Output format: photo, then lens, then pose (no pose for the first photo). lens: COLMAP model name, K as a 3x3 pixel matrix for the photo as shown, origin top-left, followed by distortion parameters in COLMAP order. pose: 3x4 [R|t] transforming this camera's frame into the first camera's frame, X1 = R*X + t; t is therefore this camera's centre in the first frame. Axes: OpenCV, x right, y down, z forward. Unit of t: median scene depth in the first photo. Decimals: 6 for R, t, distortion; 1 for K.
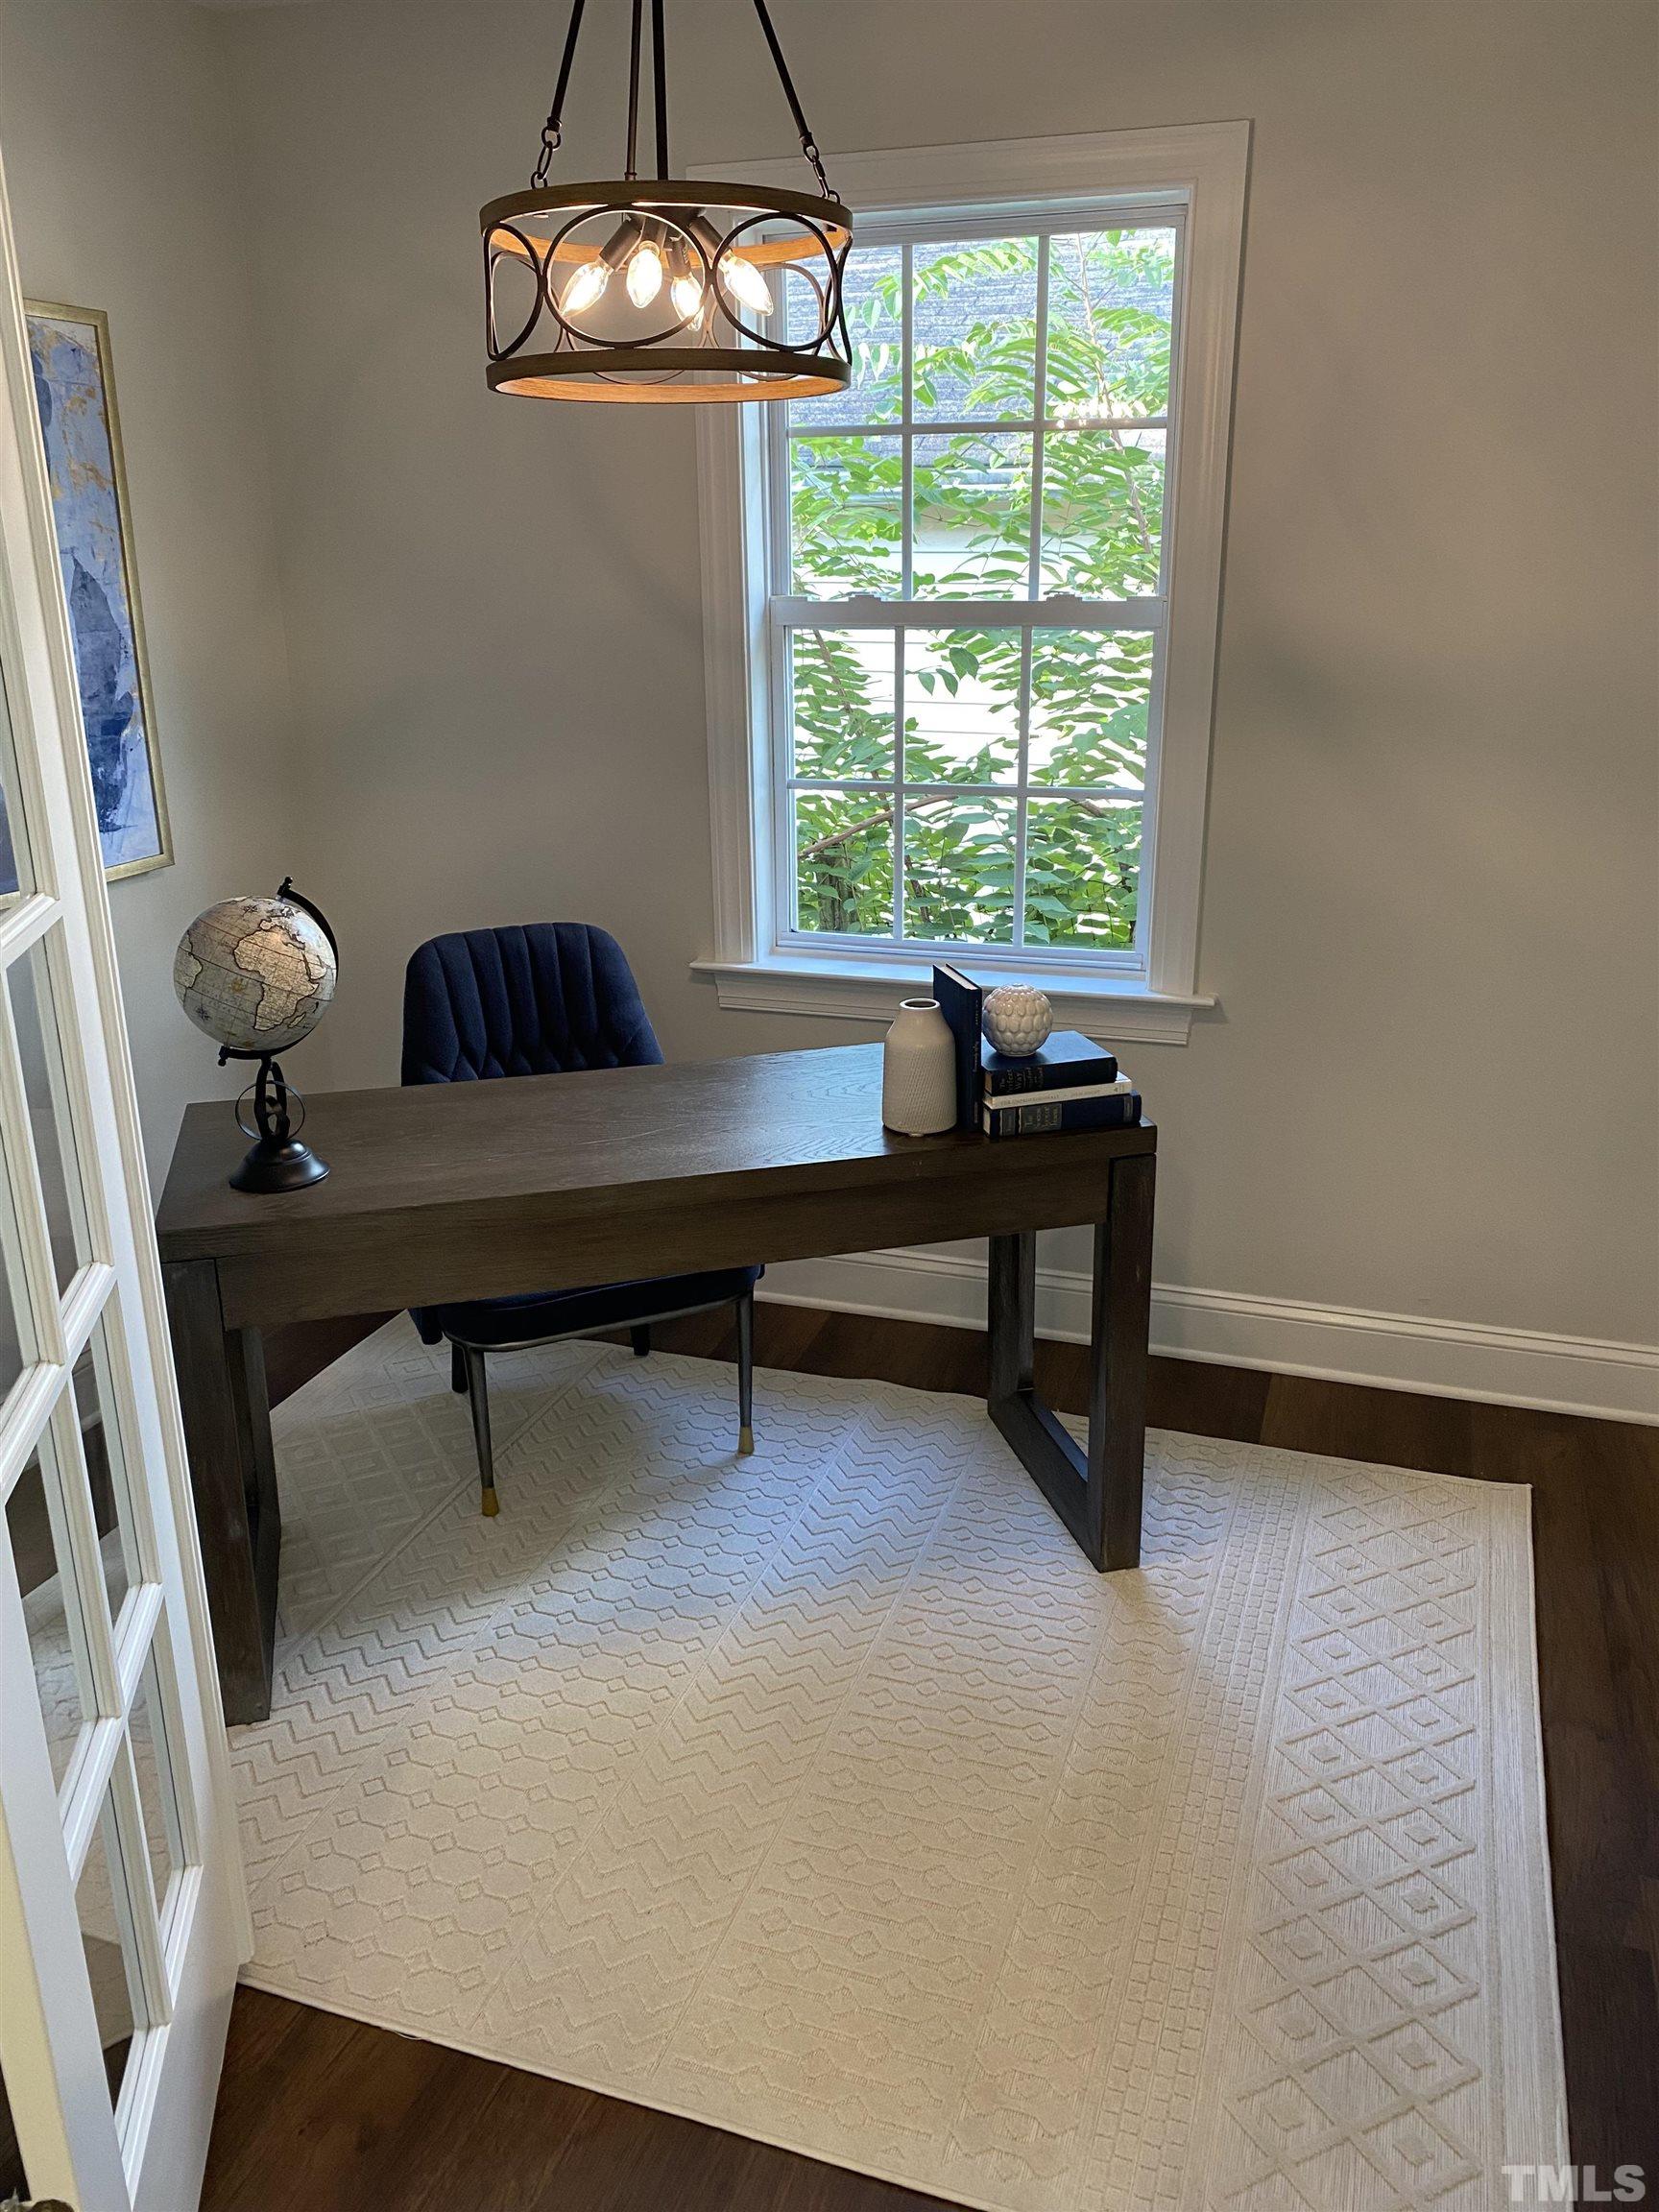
lens RADIAL K [[1717.3, 0, 850.8], [0, 1717.3, 1041.3], [0, 0, 1]] dist [0.062922, -0.042895]
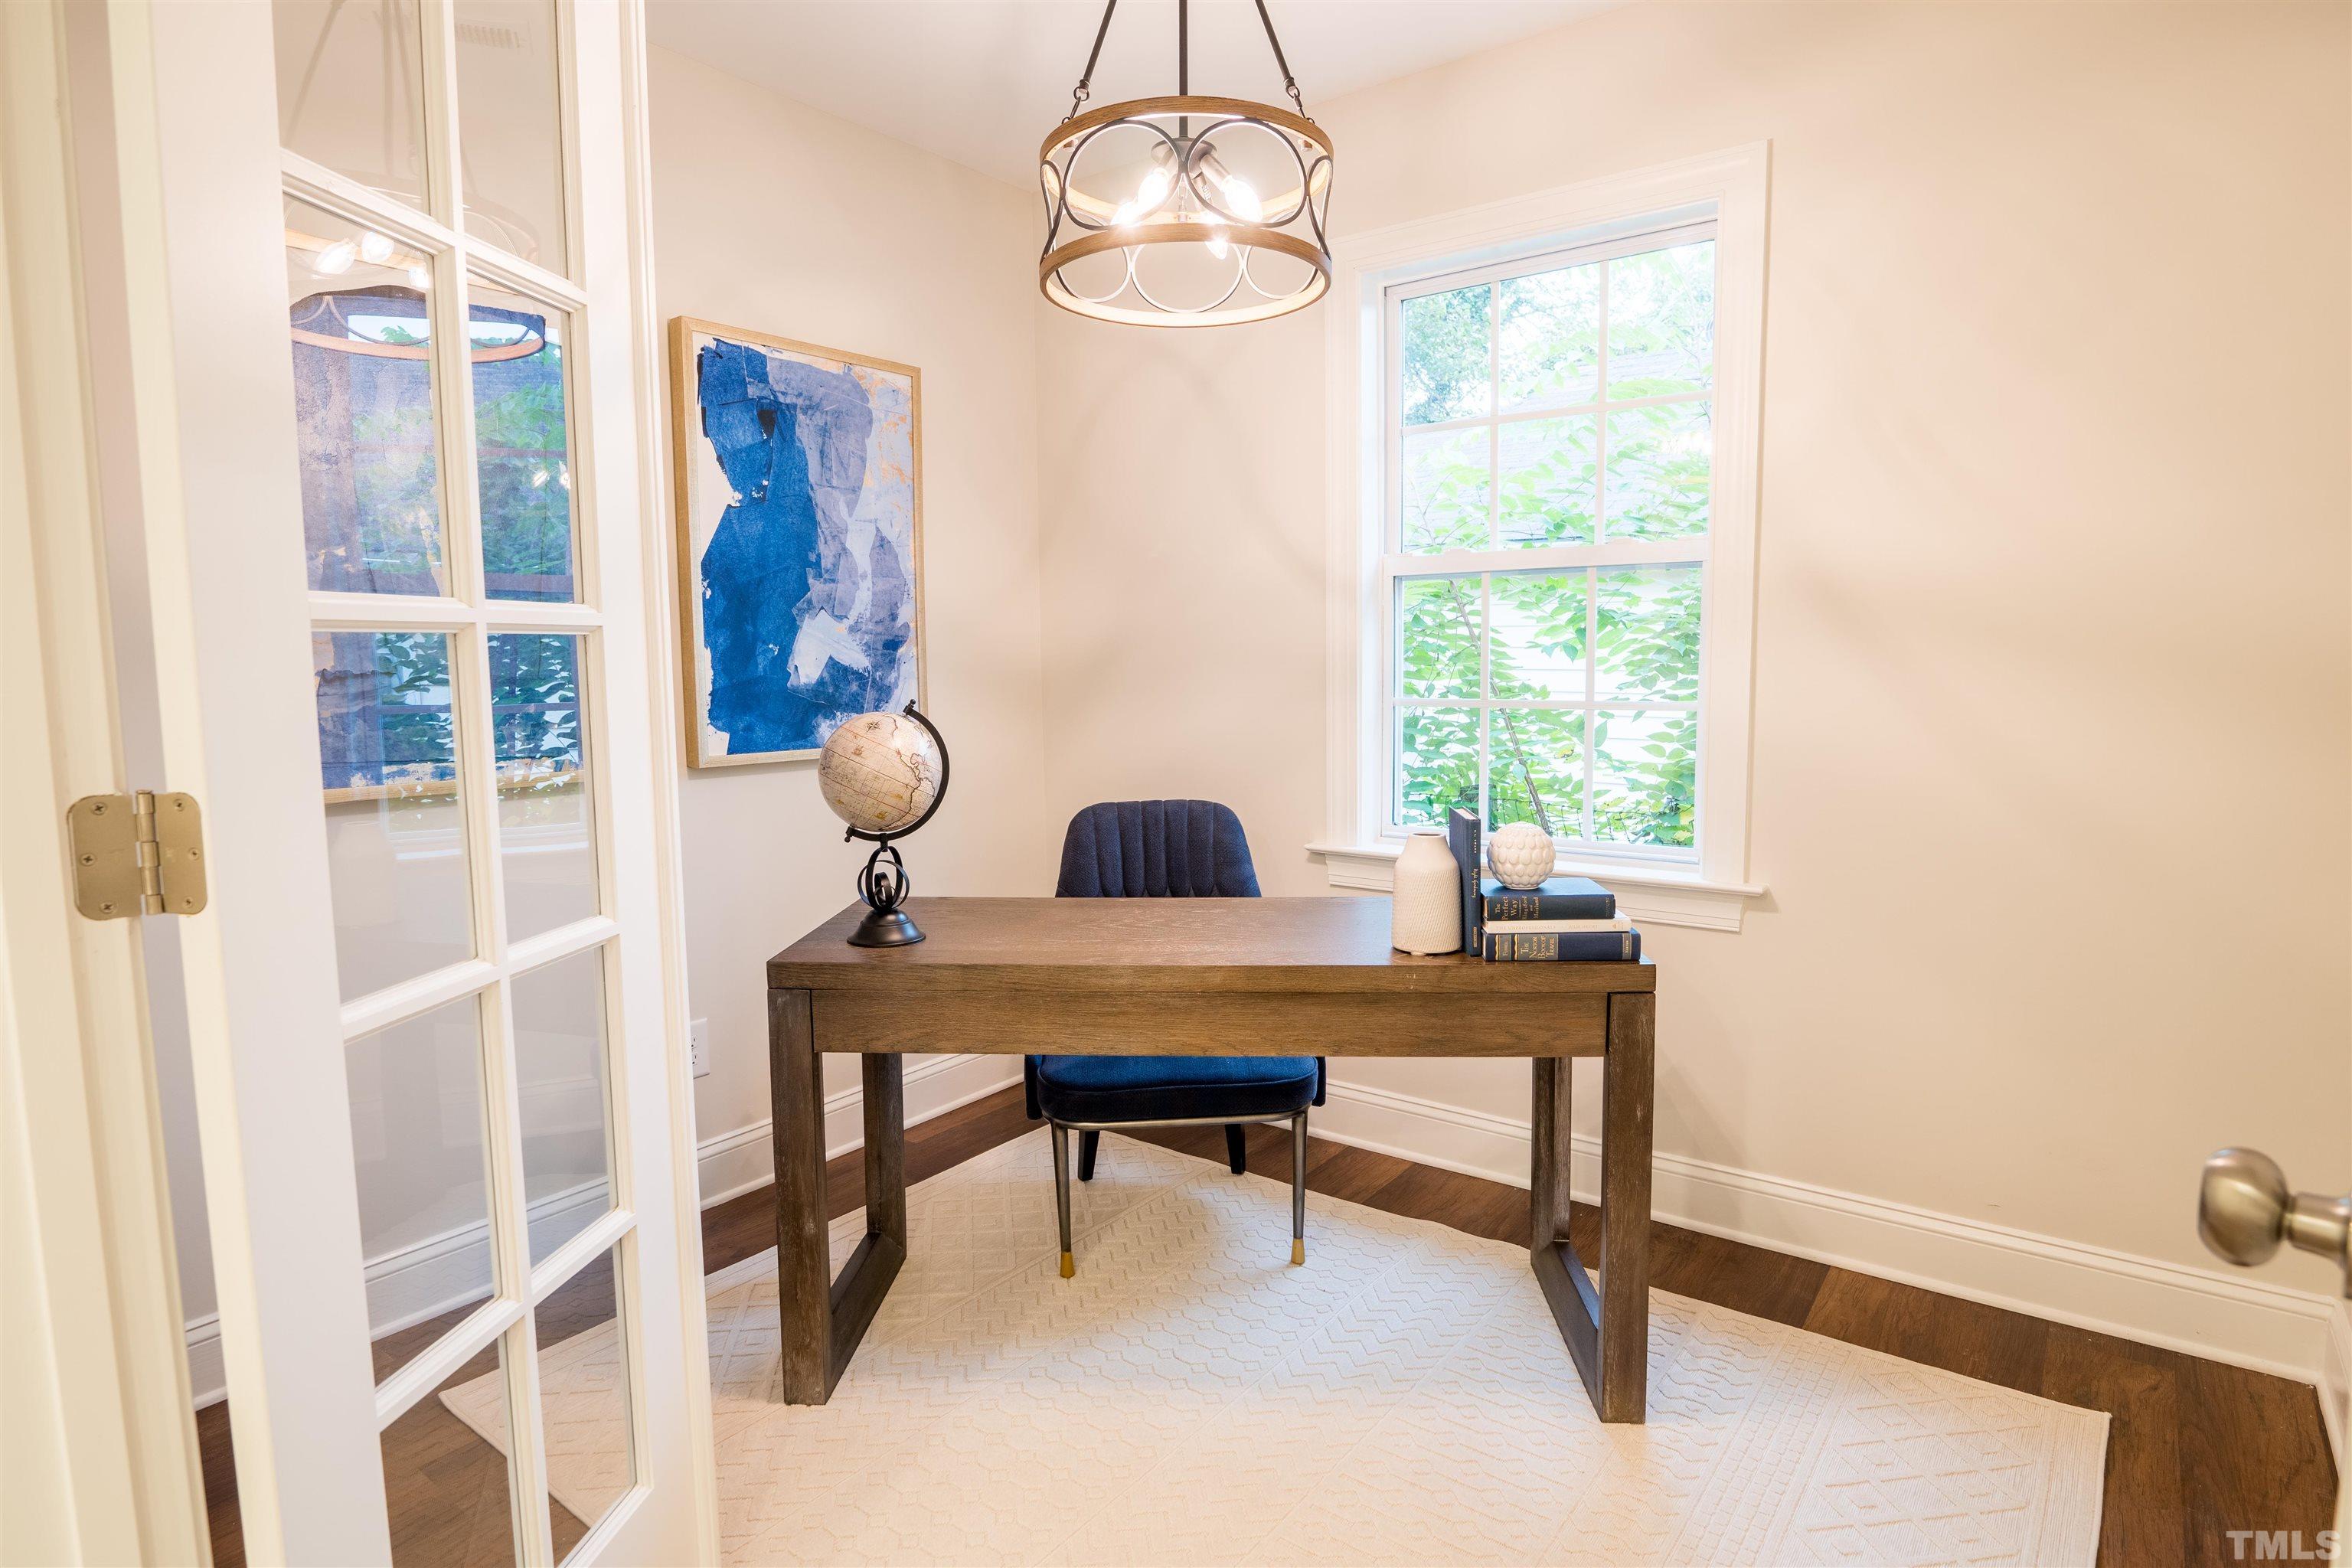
lens RADIAL K [[1290.7, 0, 1122.0], [0, 1290.7, 719.1], [0, 0, 1]] dist [-0.022182, -0.000499]
pose [[0.944127, 0.021557, -0.328876, 0.108897], [-0.089140, 0.977370, -0.191837, 0.070986], [0.317298, 0.210434, 0.924683, 0.133033]]
